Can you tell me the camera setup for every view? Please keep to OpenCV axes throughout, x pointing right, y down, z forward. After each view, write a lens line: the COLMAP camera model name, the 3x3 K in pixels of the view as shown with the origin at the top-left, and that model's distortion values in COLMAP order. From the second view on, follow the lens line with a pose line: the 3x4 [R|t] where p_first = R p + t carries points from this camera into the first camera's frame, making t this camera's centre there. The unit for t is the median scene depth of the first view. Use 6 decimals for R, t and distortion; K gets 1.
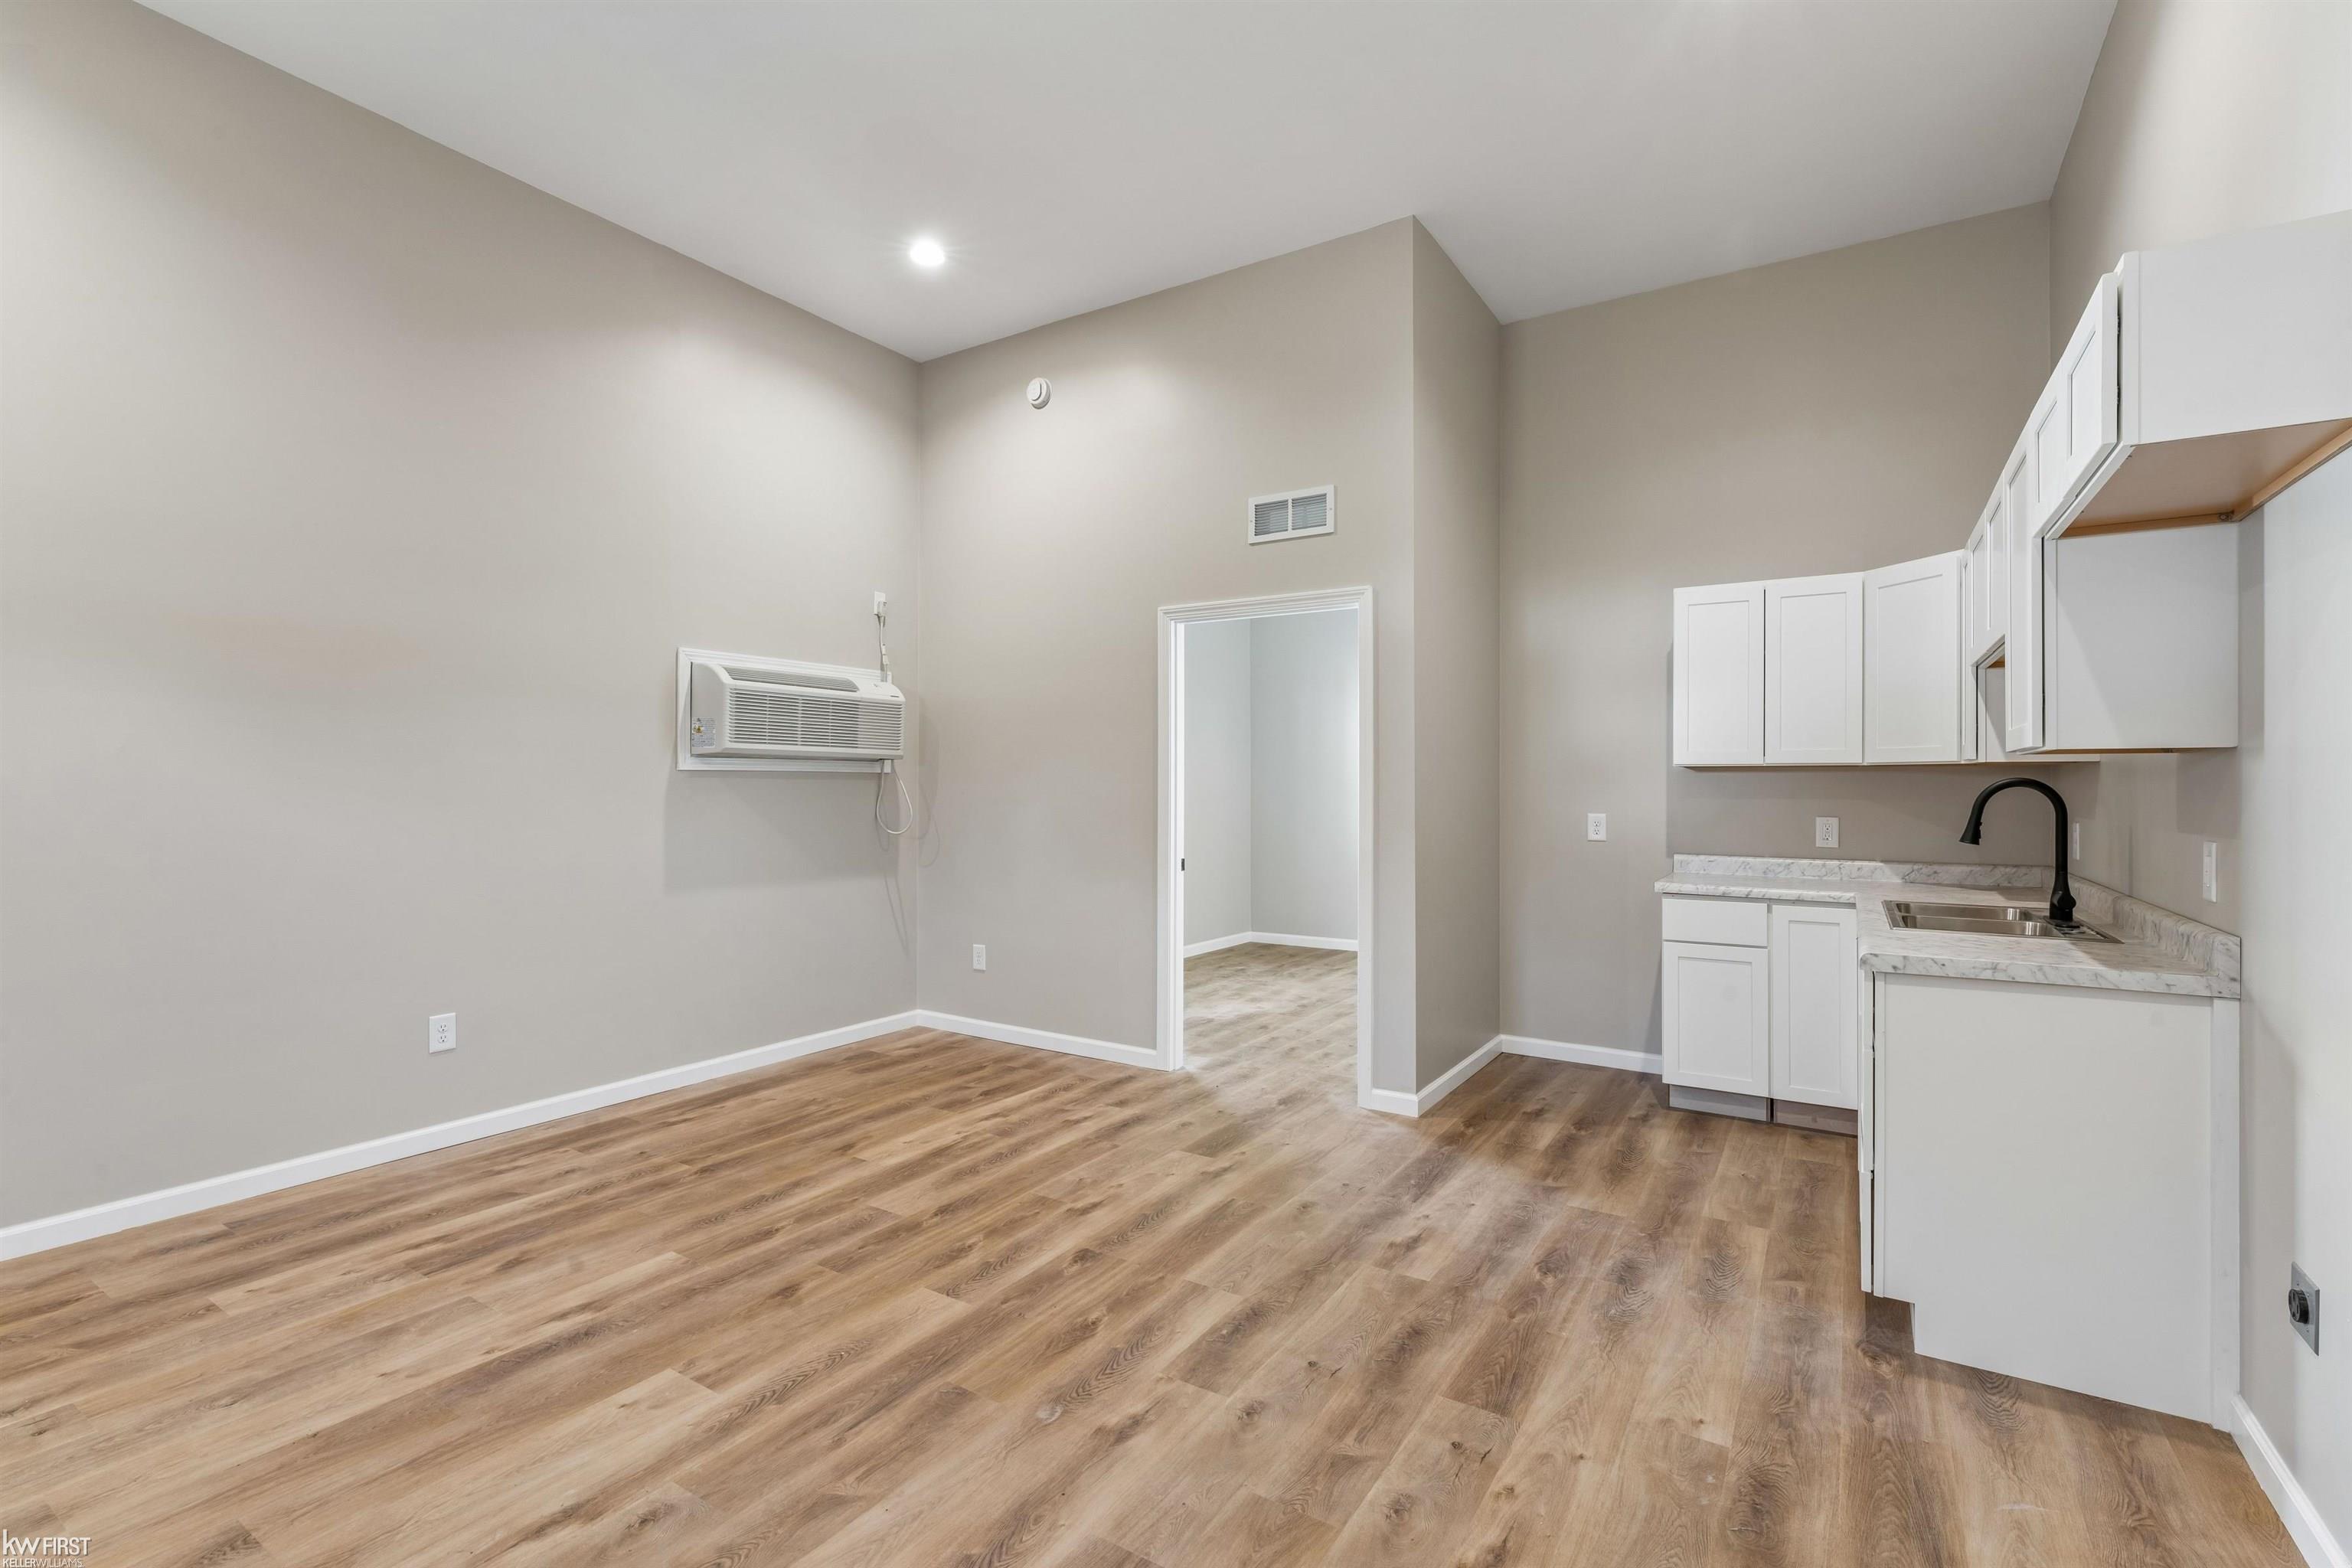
lens RADIAL K [[1052.1, 0, 1167.7], [0, 1052.1, 779.8], [0, 0, 1]] dist [-0.005111, 0.000385]
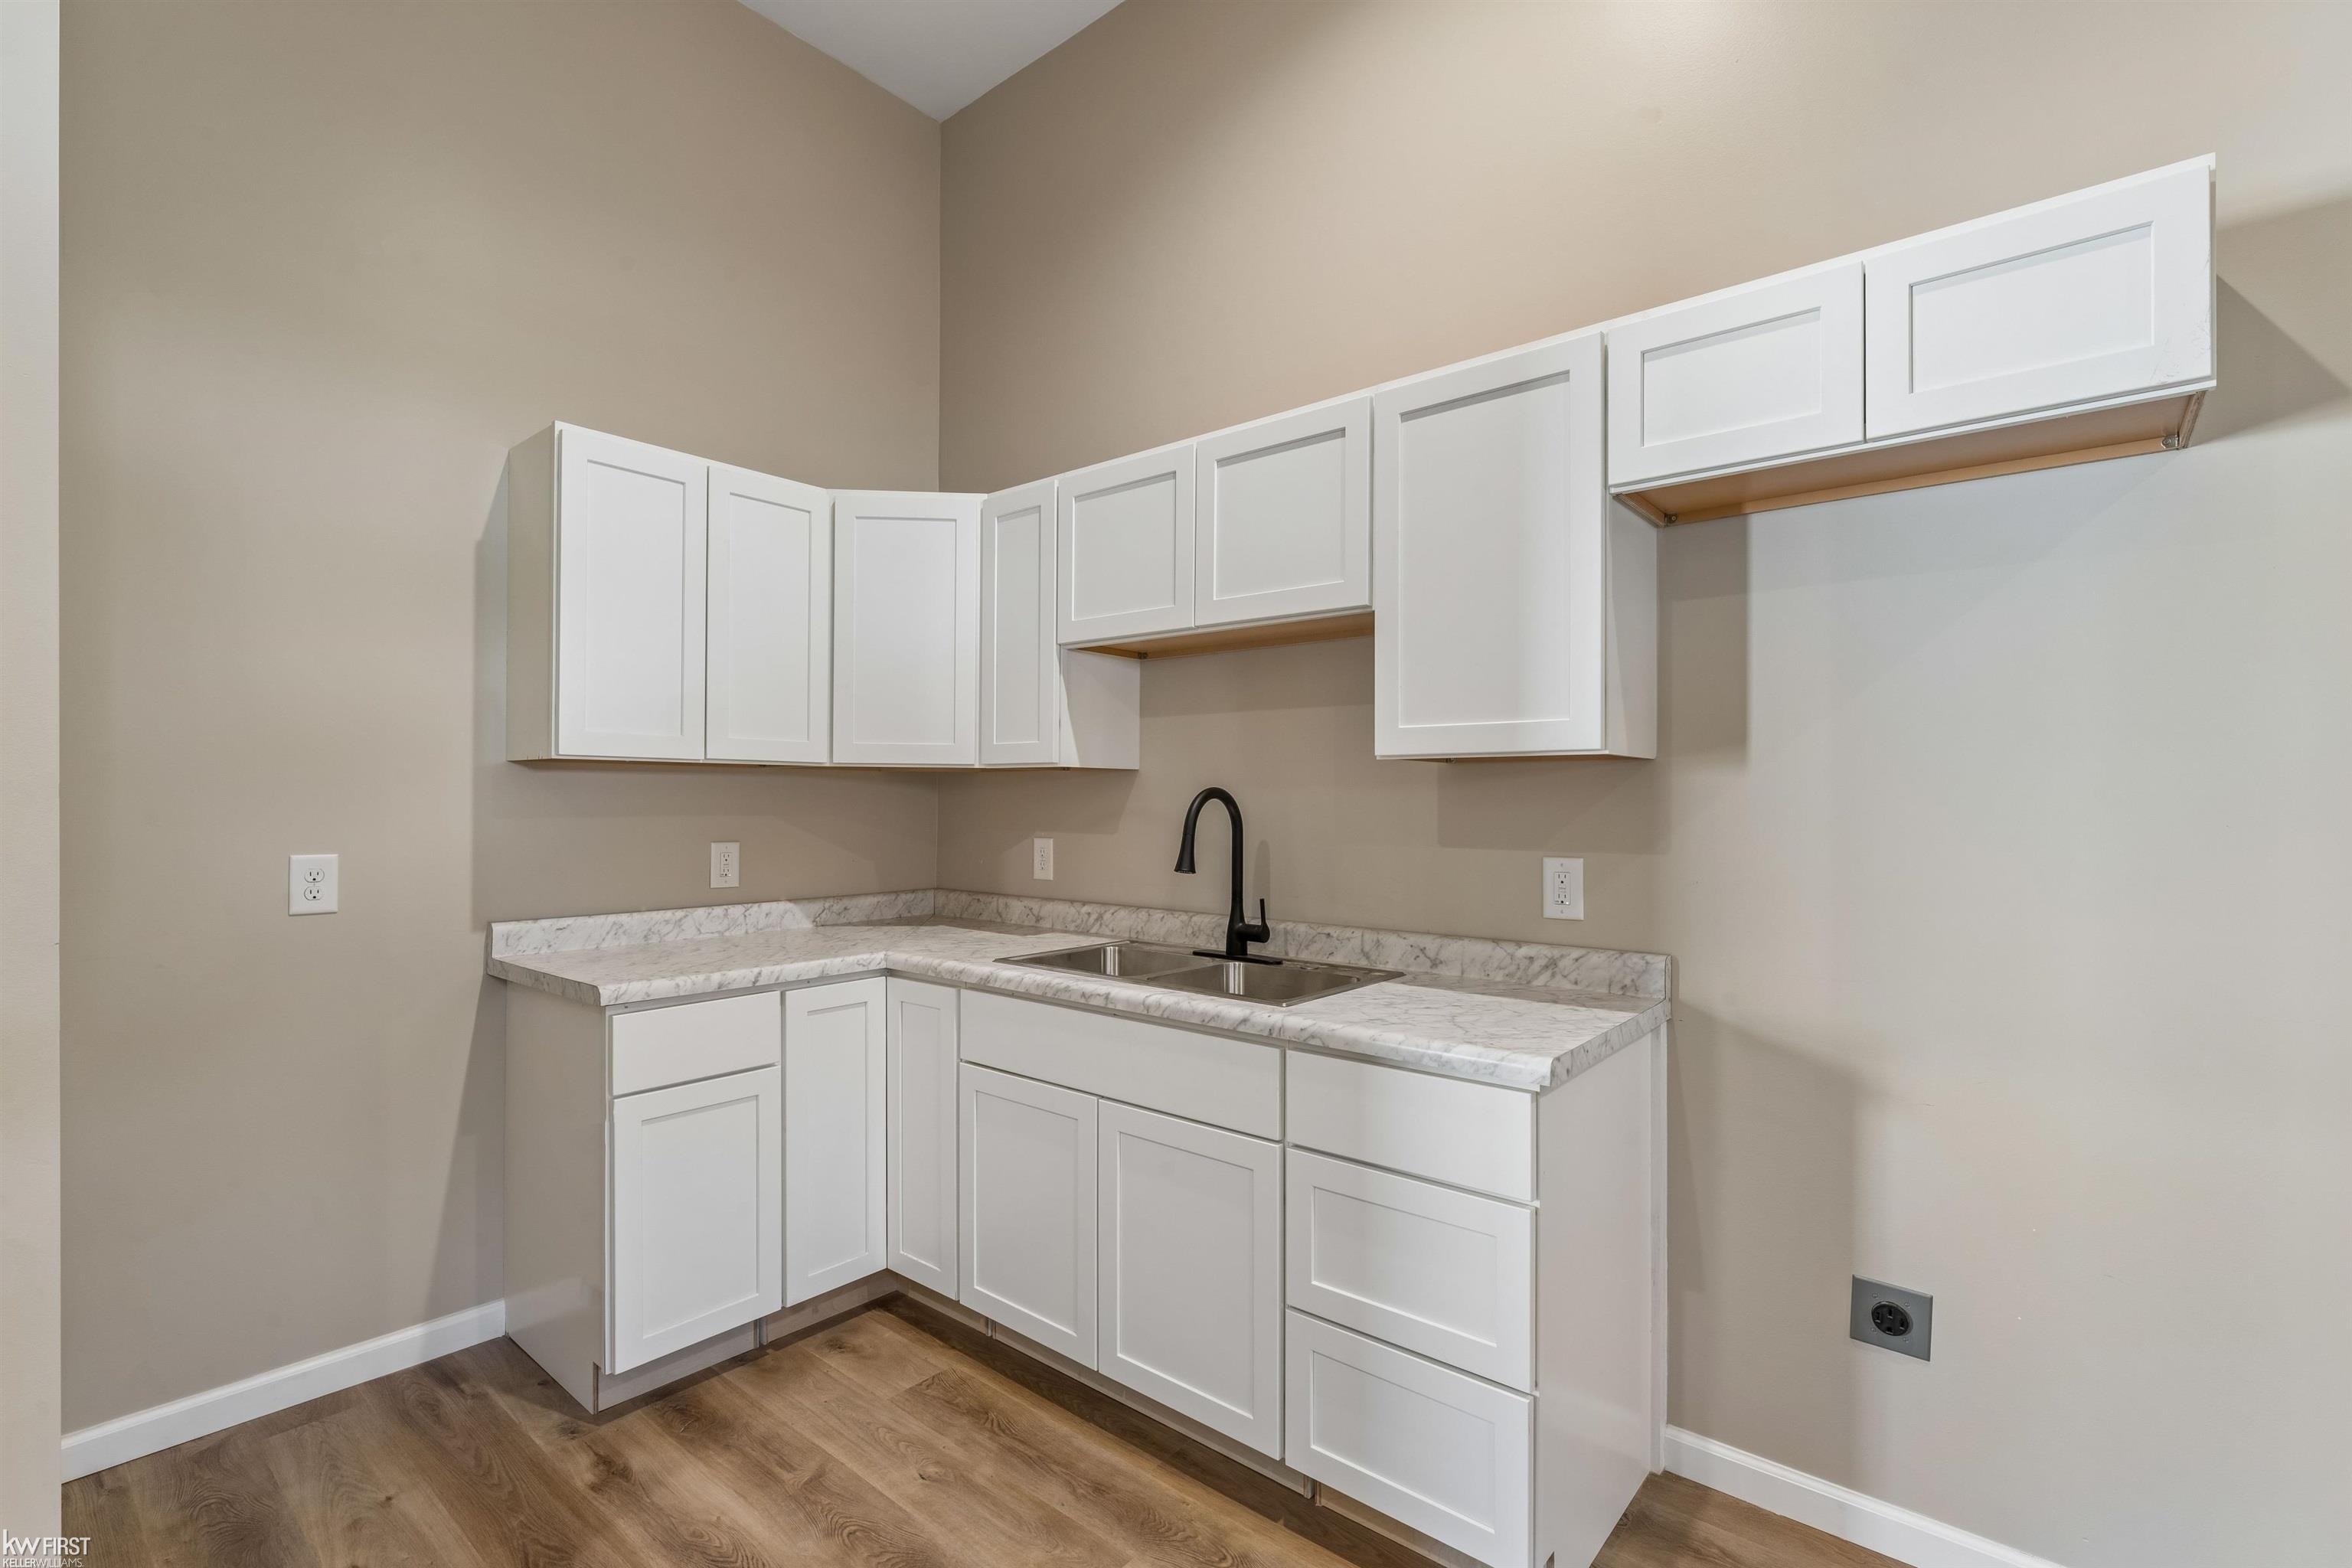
lens RADIAL K [[1052.1, 0, 1170.6], [0, 1052.1, 799.8], [0, 0, 1]] dist [-0.005111, 0.000385]
pose [[0.127828, -0.002289, 0.991794, -0.000529], [-0.009130, 0.999952, 0.003485, 0.004823], [-0.991754, -0.009501, 0.127801, 0.873505]]
